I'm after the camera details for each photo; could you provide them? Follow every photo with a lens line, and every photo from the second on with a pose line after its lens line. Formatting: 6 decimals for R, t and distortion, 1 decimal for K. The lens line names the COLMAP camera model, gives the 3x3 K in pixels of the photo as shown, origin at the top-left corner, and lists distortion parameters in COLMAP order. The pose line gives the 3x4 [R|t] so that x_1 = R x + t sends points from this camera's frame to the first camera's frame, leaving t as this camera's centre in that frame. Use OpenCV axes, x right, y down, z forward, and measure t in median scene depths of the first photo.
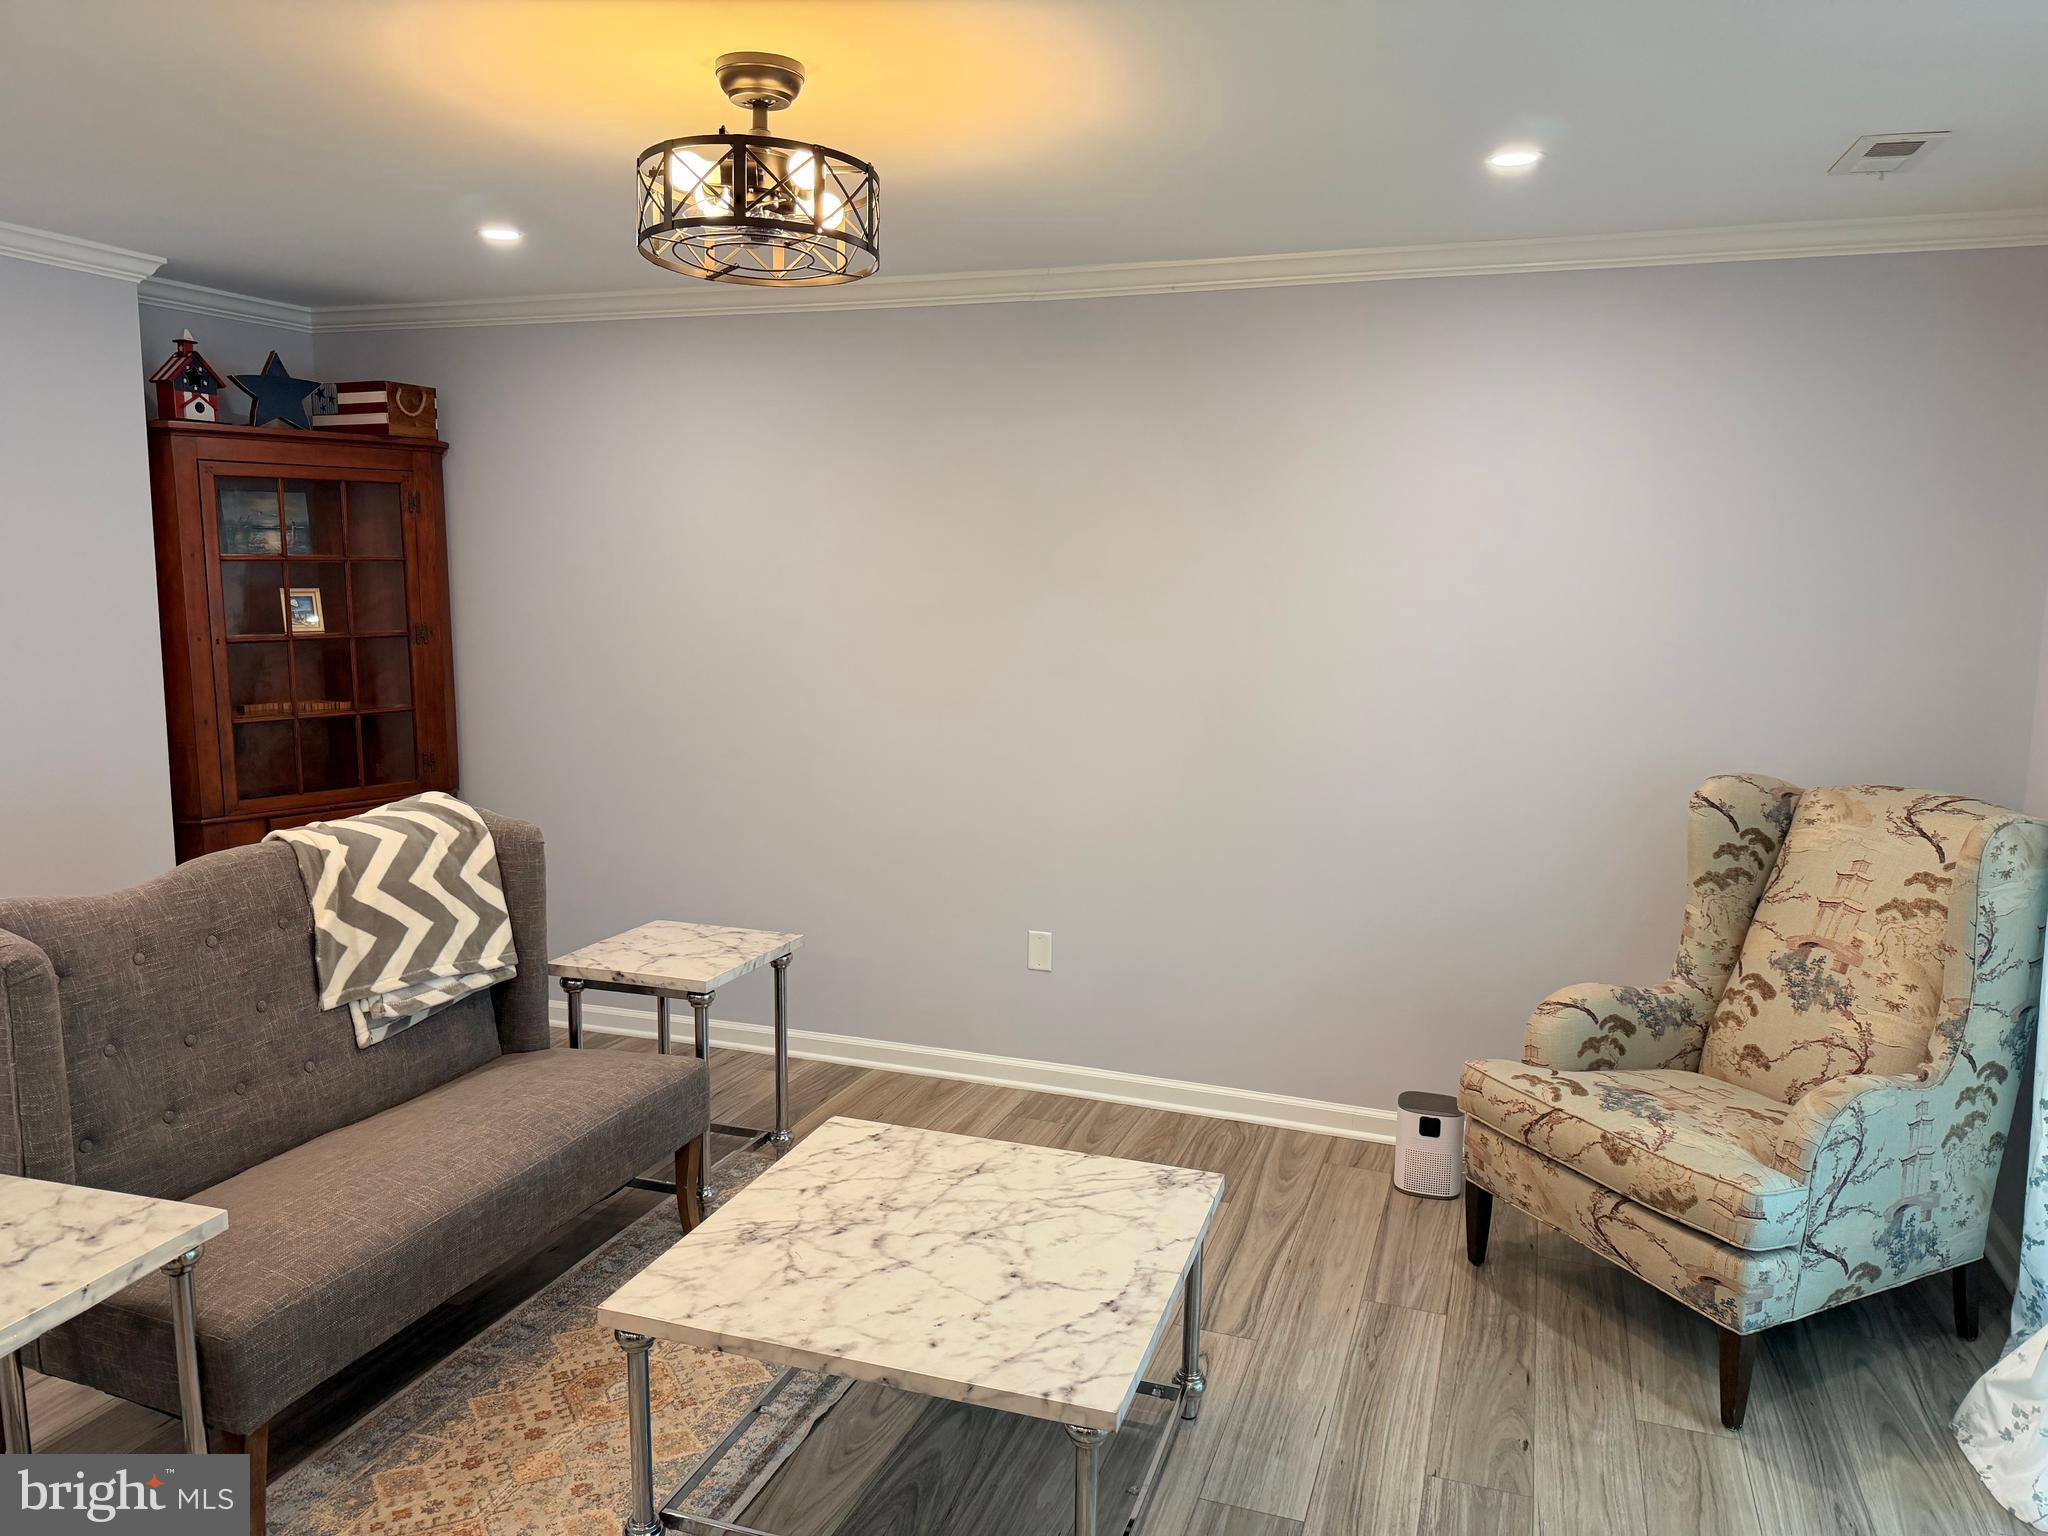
lens RADIAL K [[1431.9, 0, 1018.9], [0, 1431.9, 774.4], [0, 0, 1]] dist [0.021640, -0.035621]
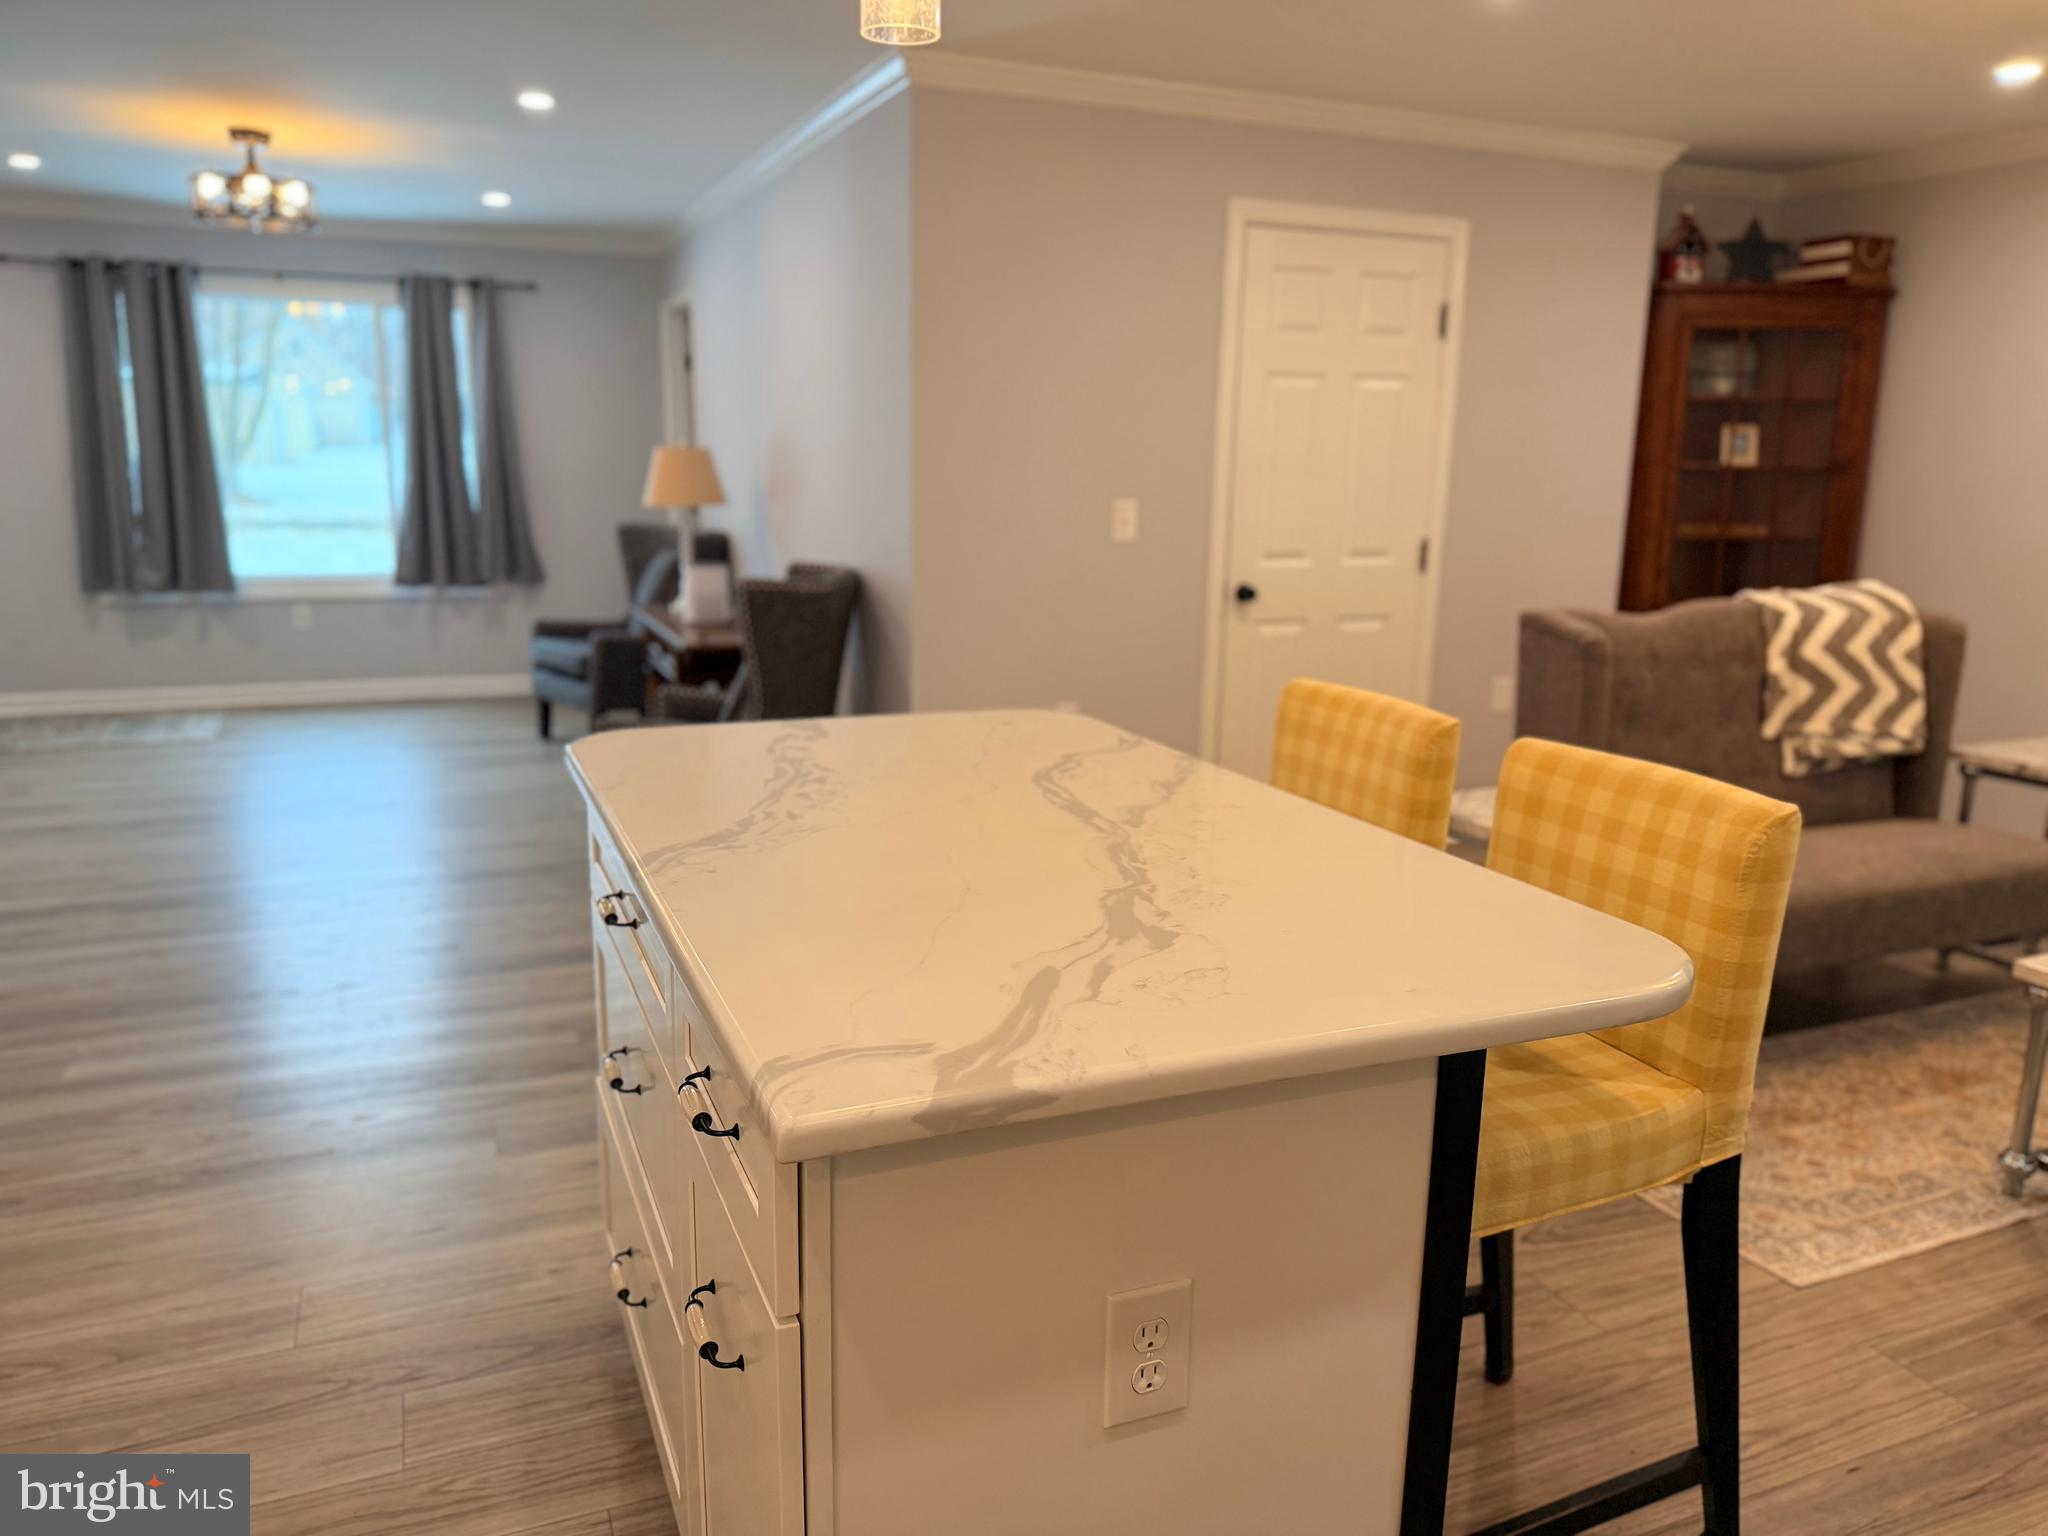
lens RADIAL K [[1431.9, 0, 1046.3], [0, 1431.9, 777.5], [0, 0, 1]] dist [0.021640, -0.035621]
pose [[0.675926, 0.160432, -0.719295, 0.001184], [-0.111958, 0.987043, 0.114943, 0.122448], [0.728416, 0.002838, 0.685130, -0.311389]]
